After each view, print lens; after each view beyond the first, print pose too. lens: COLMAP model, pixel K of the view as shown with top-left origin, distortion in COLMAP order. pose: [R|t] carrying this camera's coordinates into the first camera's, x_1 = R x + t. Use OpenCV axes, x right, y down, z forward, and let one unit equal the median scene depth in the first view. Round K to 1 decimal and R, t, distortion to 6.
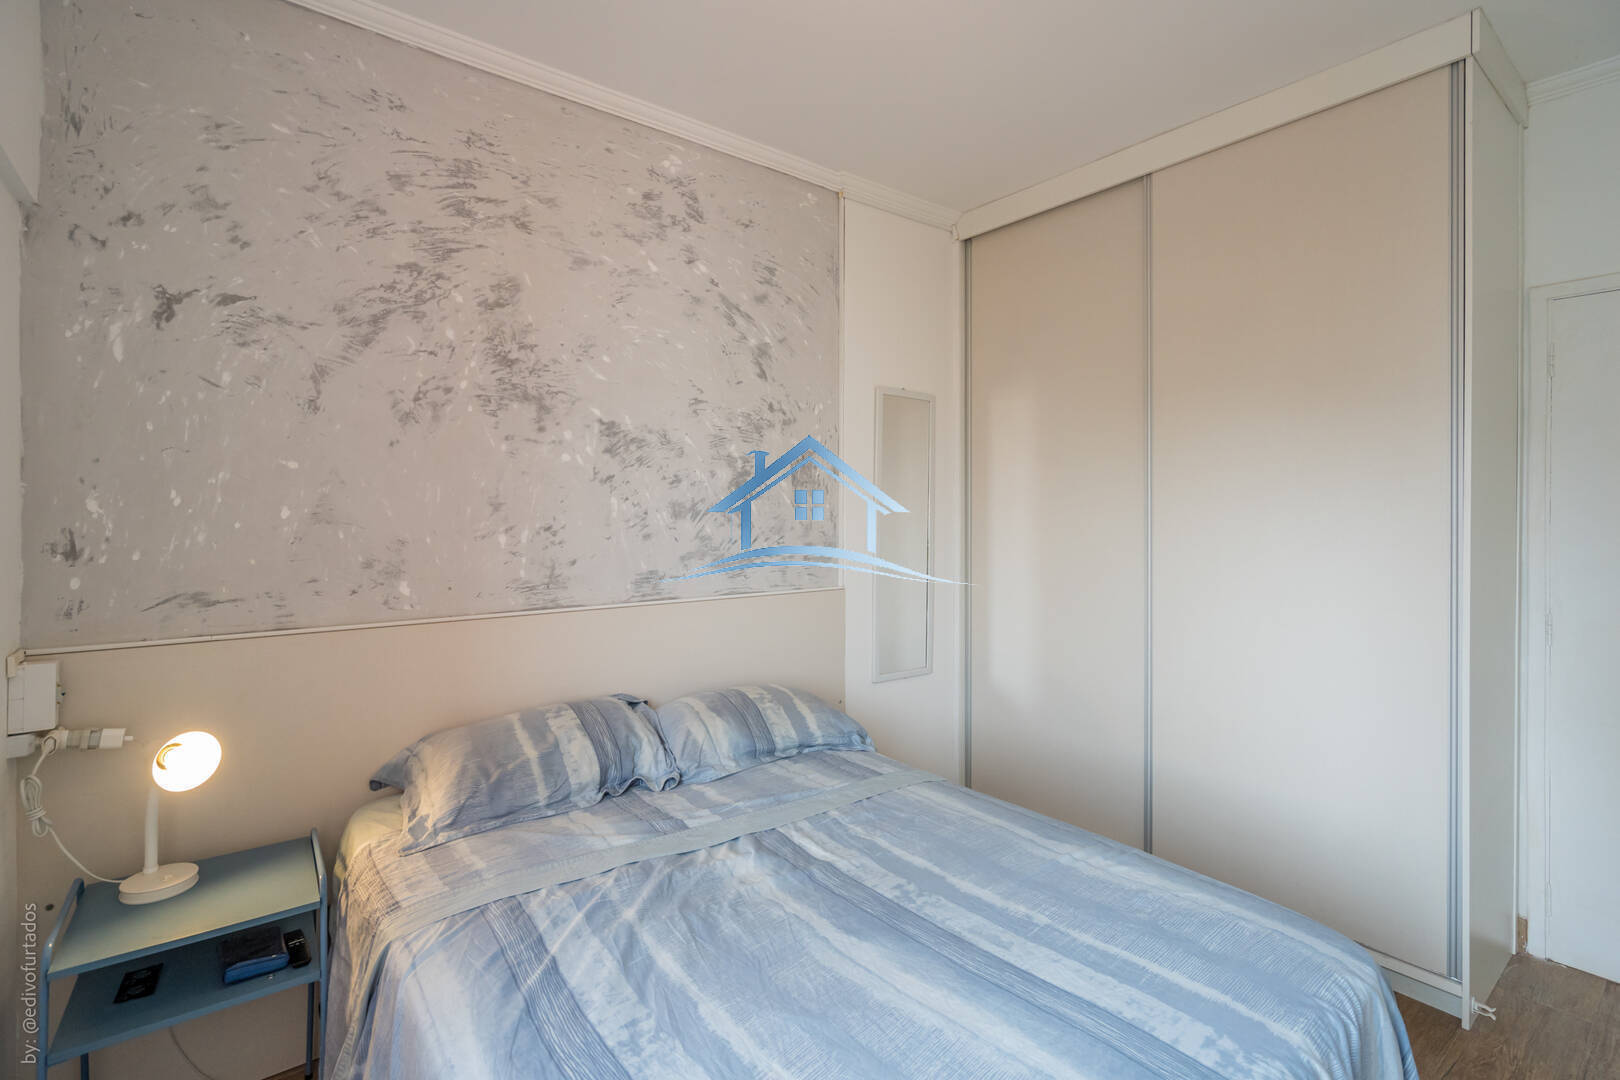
lens RADIAL K [[736.5, 0, 808.0], [0, 736.5, 511.9], [0, 0, 1]] dist [-0.005192, 0.001829]
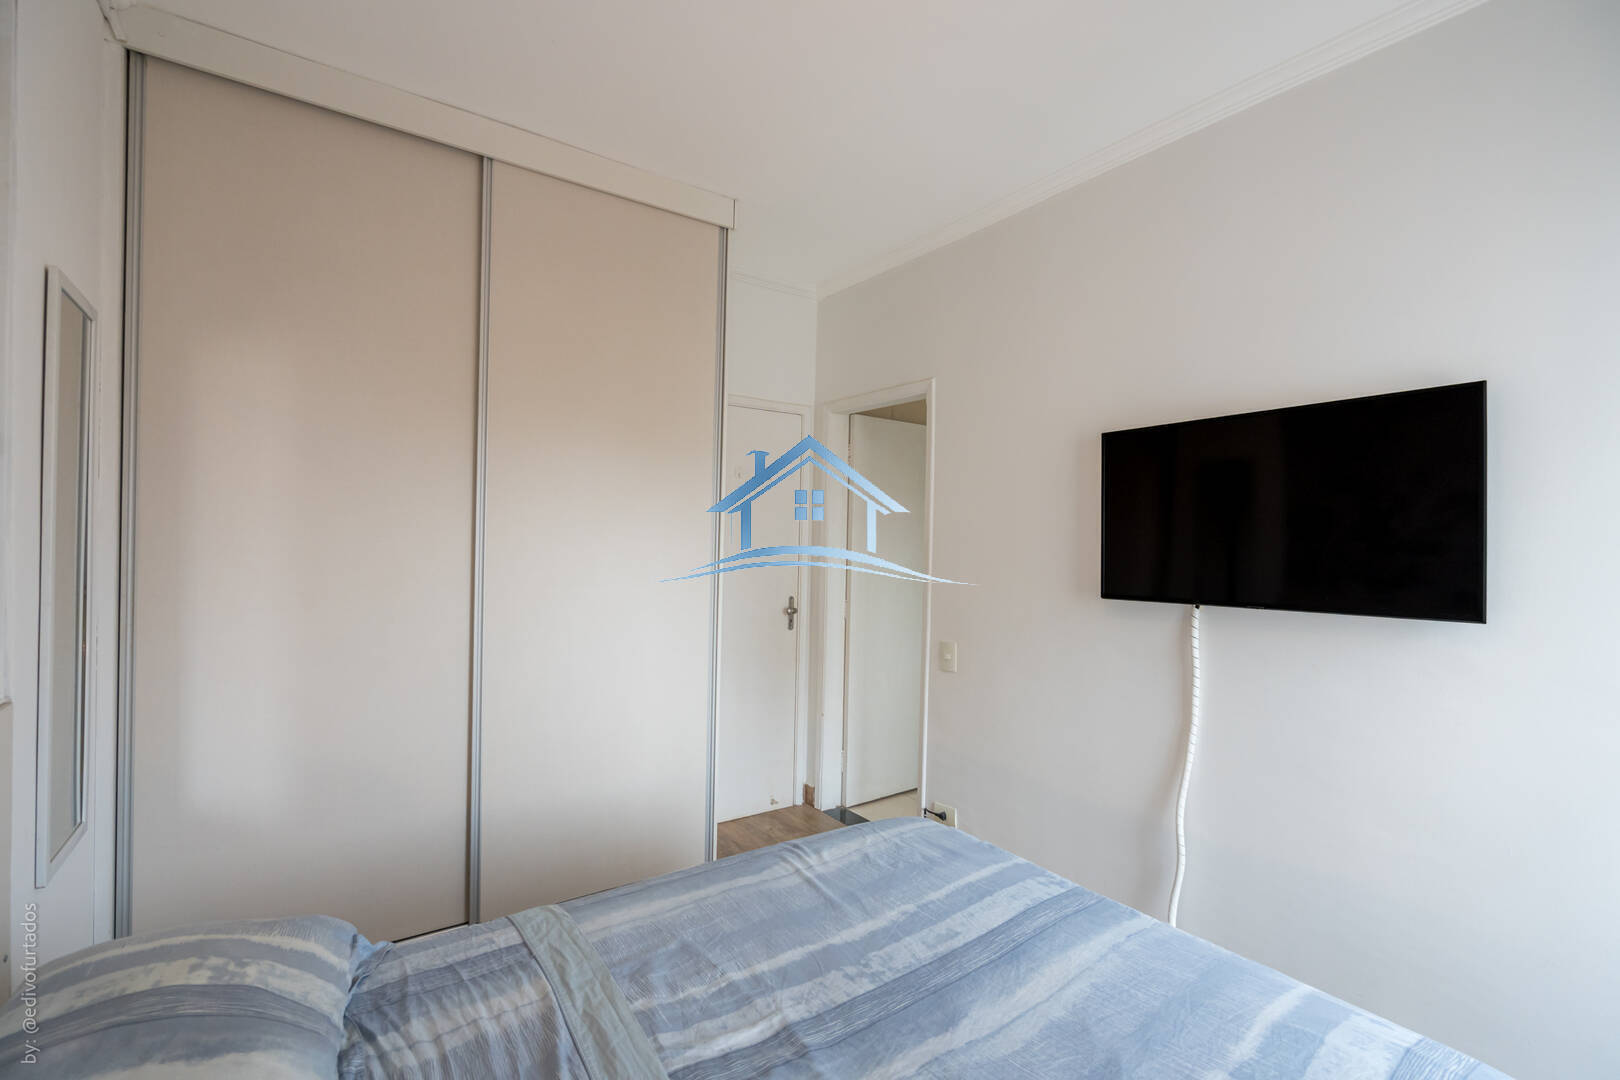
lens RADIAL K [[731.4, 0, 799.6], [0, 731.4, 547.3], [0, 0, 1]] dist [-0.002158, 0.000165]
pose [[0.058119, -0.009936, 0.998260, -0.451361], [-0.018139, 0.999775, 0.011007, -0.003679], [-0.998145, -0.018747, 0.057926, 0.624878]]
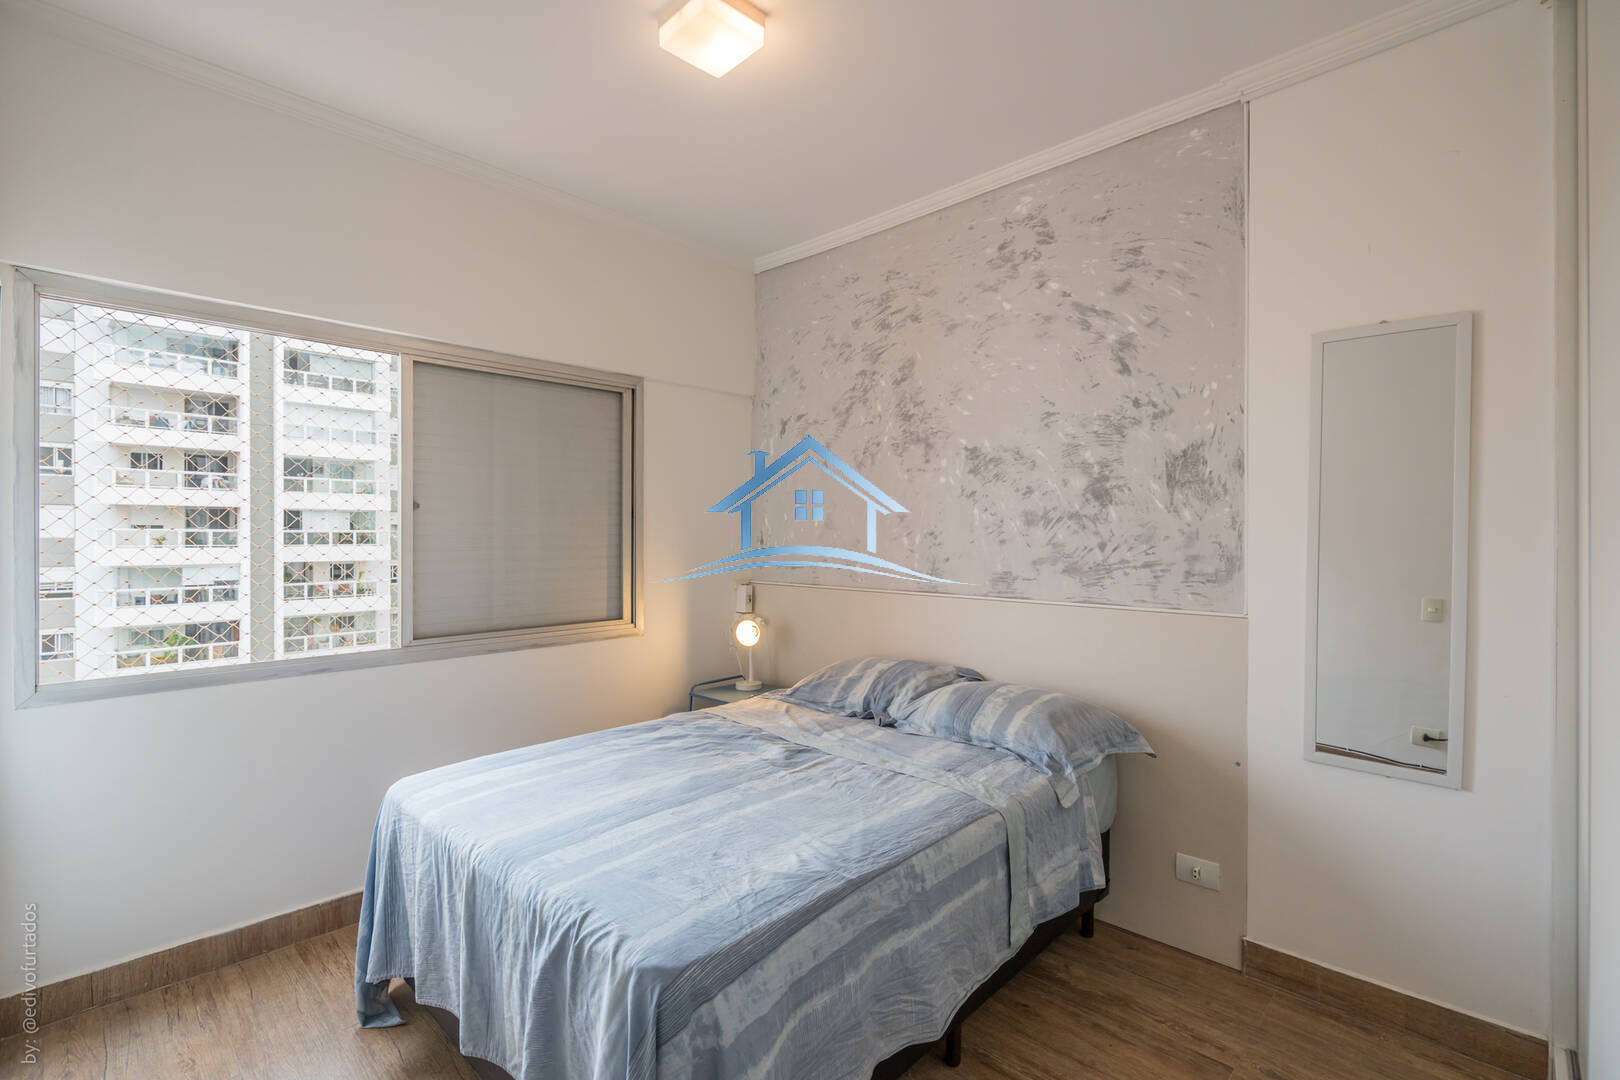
lens RADIAL K [[730.2, 0, 807.8], [0, 730.2, 533.2], [0, 0, 1]] dist [-0.002357, 0.000773]
pose [[0.146910, -0.002057, -0.989148, 0.904854], [-0.003074, 0.999992, -0.002536, 0.024989], [0.989145, 0.003413, 0.146902, 0.552265]]
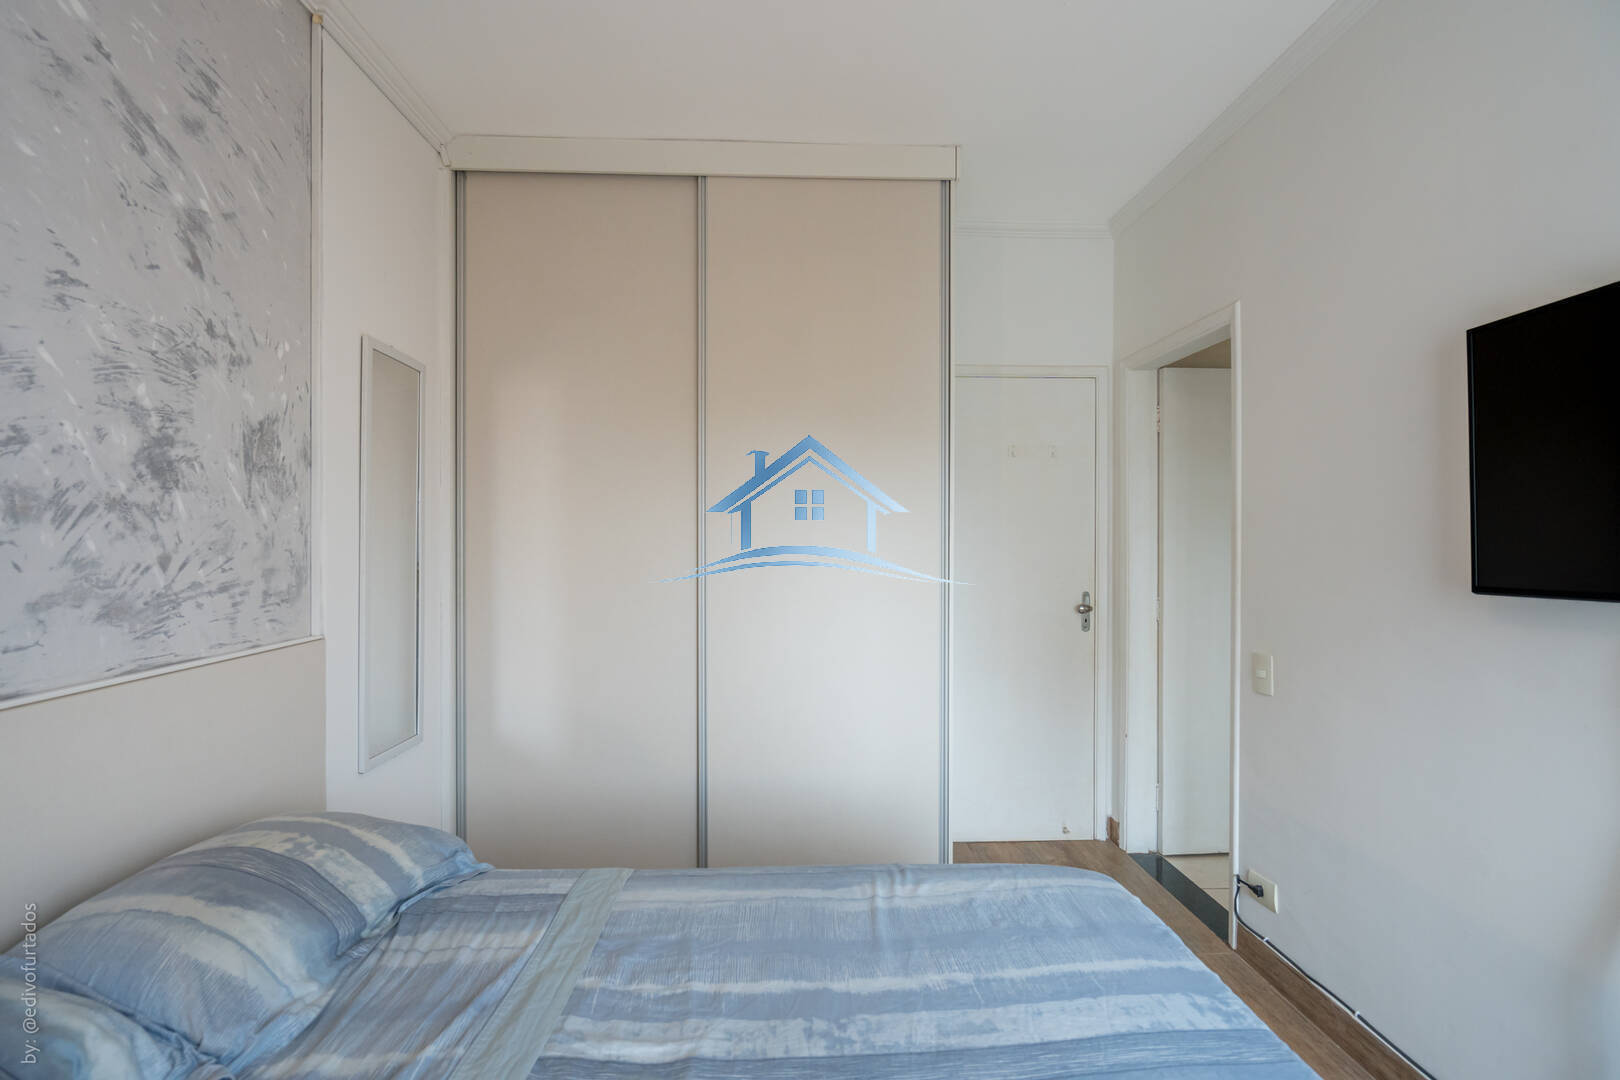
lens RADIAL K [[733.4, 0, 792.1], [0, 733.4, 541.6], [0, 0, 1]] dist [-0.009965, 0.004256]
pose [[0.593200, -0.004724, 0.805041, -0.275518], [0.001139, 0.999987, 0.005028, 0.021125], [-0.805054, -0.002066, 0.593198, 0.367021]]
